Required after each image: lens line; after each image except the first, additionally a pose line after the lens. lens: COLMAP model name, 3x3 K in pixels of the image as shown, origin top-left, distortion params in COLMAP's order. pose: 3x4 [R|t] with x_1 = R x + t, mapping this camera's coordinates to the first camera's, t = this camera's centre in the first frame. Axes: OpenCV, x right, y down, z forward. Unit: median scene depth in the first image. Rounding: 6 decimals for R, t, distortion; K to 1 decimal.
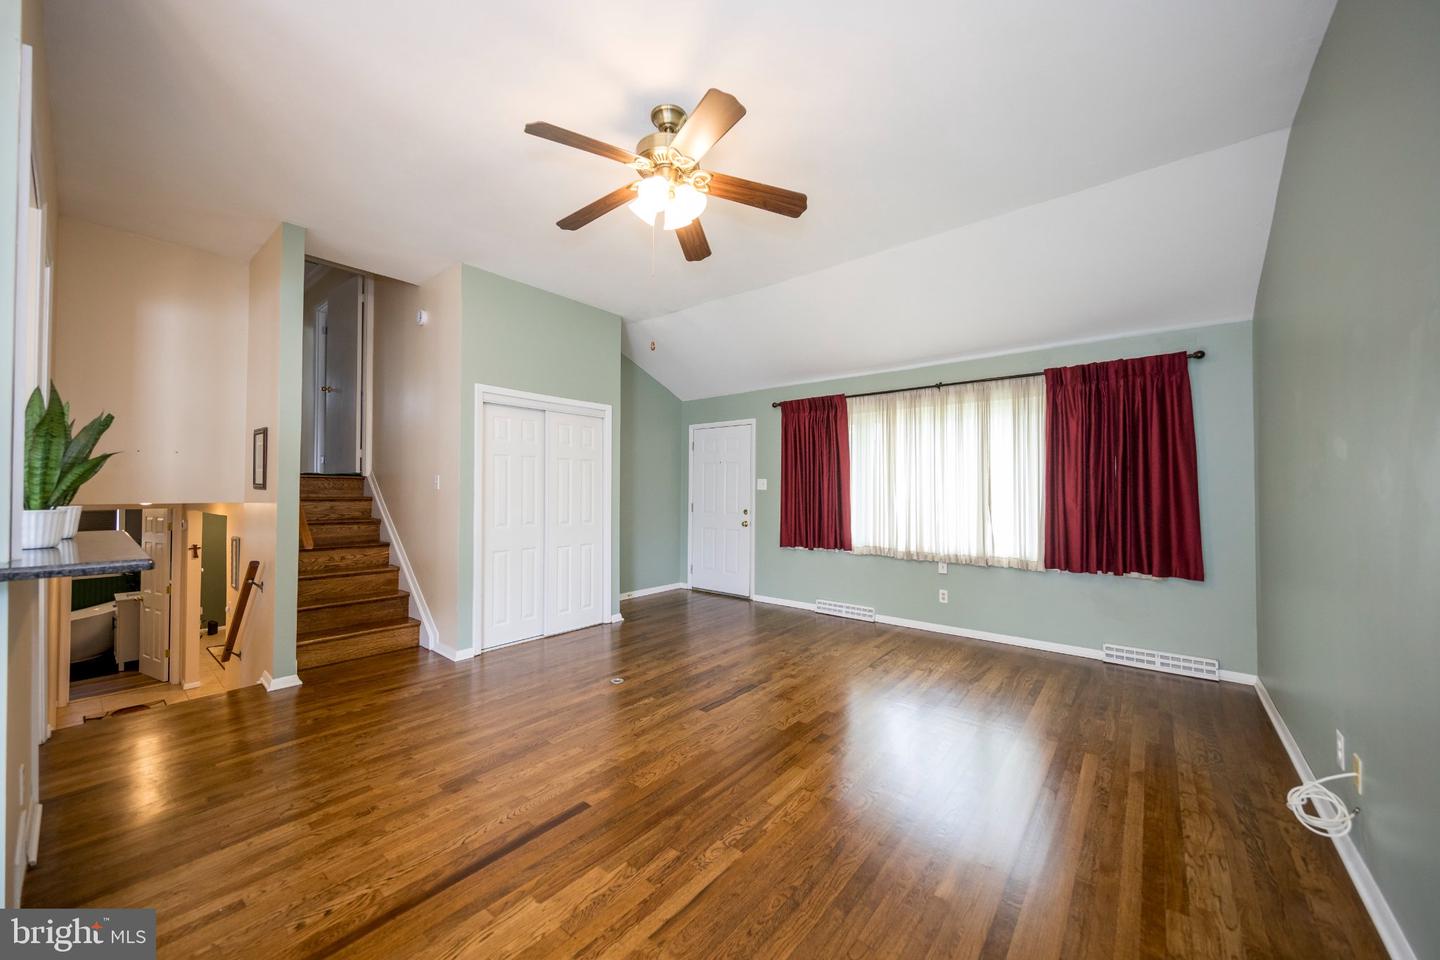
lens RADIAL K [[524.9, 0, 720.0], [0, 524.9, 480.0], [0, 0, 1]] dist [0.000201, -0.000023]
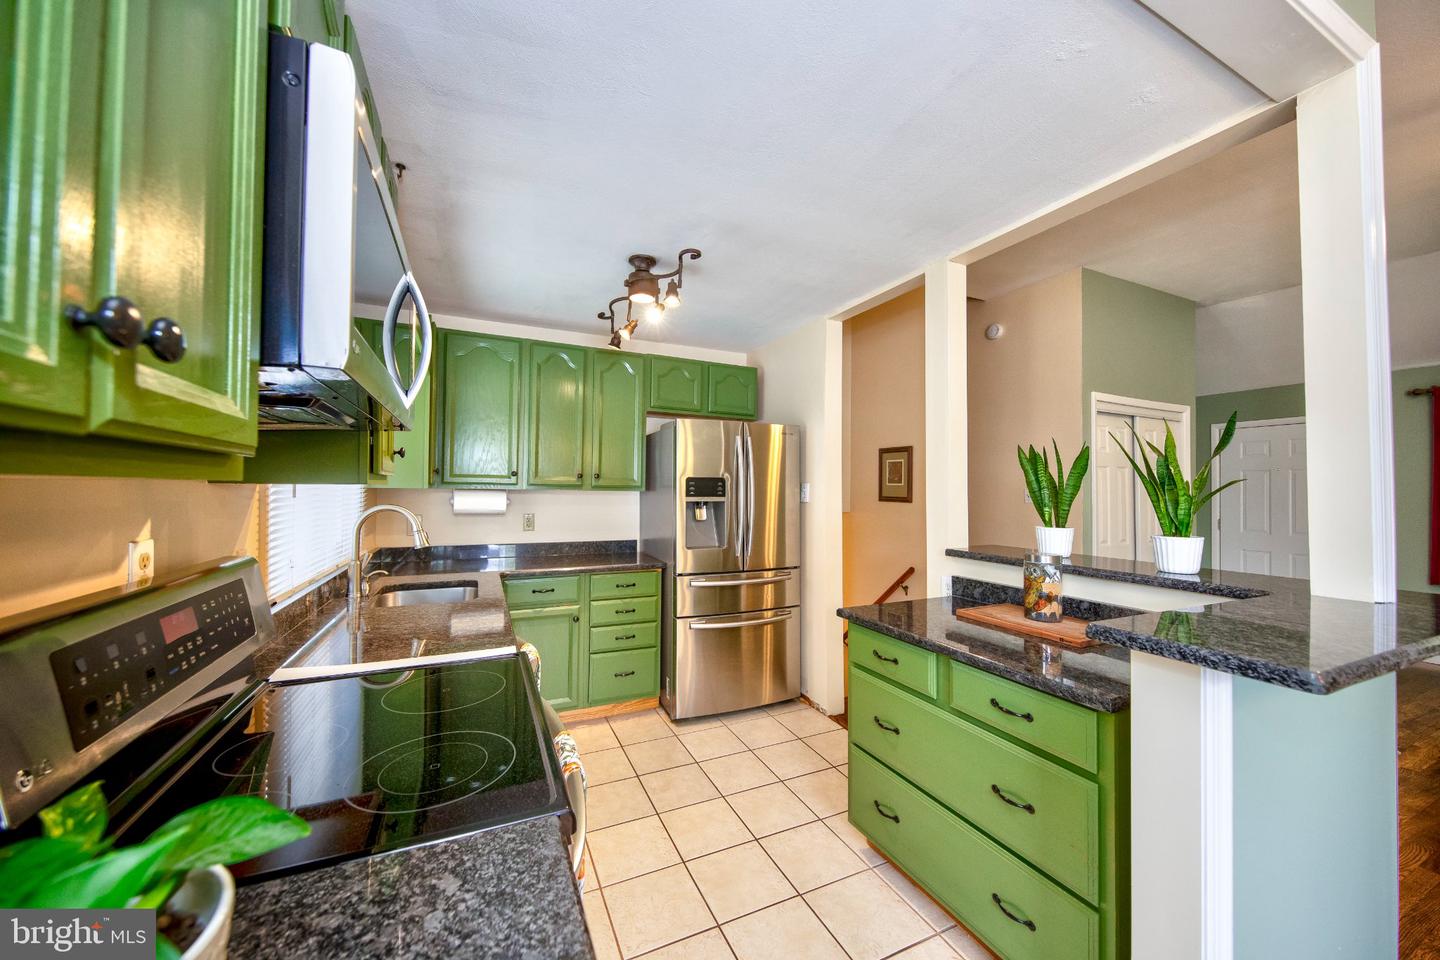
lens RADIAL K [[524.9, 0, 720.0], [0, 524.9, 480.0], [0, 0, 1]] dist [0.000201, -0.000023]
pose [[0.900400, -0.004628, -0.435039, -0.821866], [-0.001565, 0.999902, -0.013878, -0.017534], [0.435061, 0.013176, 0.900305, -0.147898]]
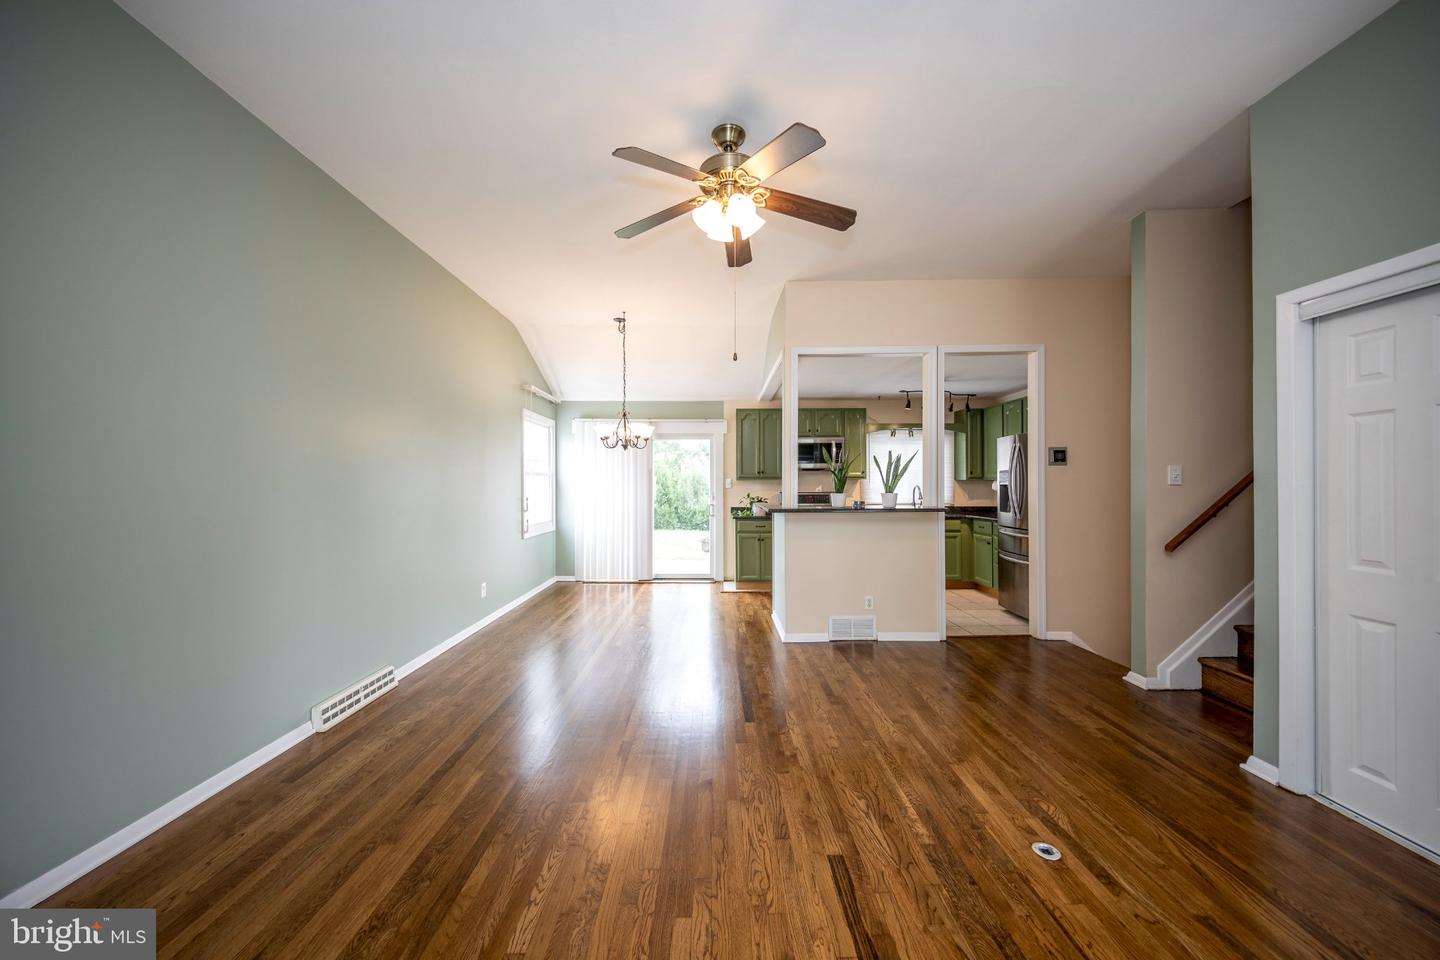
lens RADIAL K [[506.9, 0, 720.0], [0, 506.9, 482.0], [0, 0, 1]] dist [0.000523, -0.000010]
pose [[-0.768205, -0.002649, -0.640199, 0.442386], [0.011505, 0.999773, -0.017943, 0.019278], [0.640101, -0.021149, -0.768000, 1.371047]]
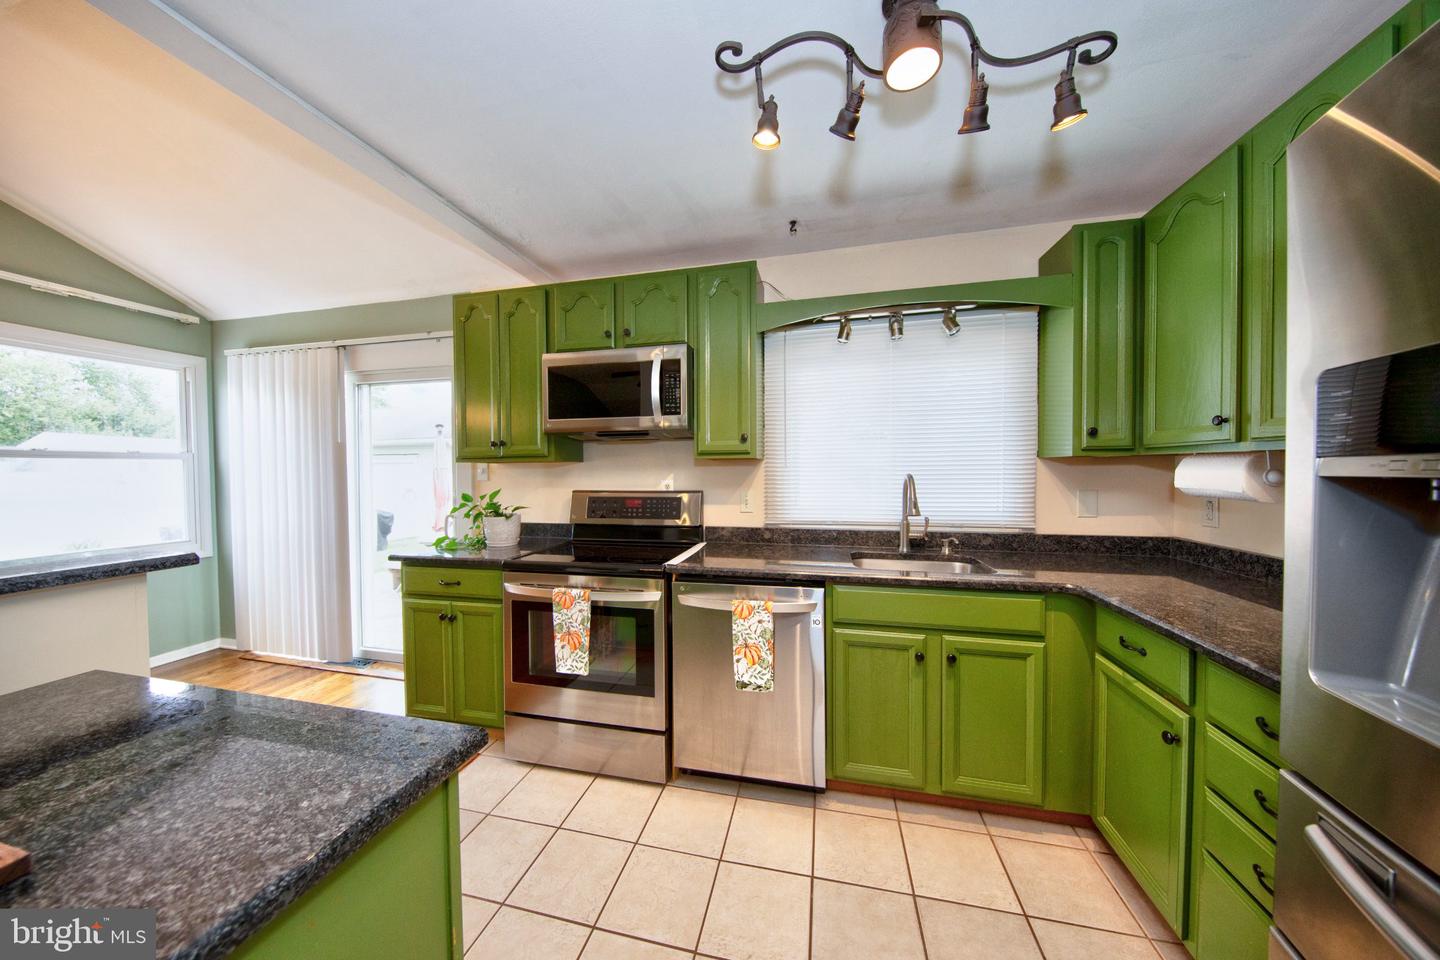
lens RADIAL K [[457.9, 0, 716.9], [0, 457.9, 479.9], [0, 0, 1]] dist [0.005335, -0.000153]
pose [[-0.899938, 0.015571, -0.435740, -1.030972], [0.012568, 0.999873, 0.009774, 0.002711], [0.435837, 0.003320, -0.900020, 0.736950]]
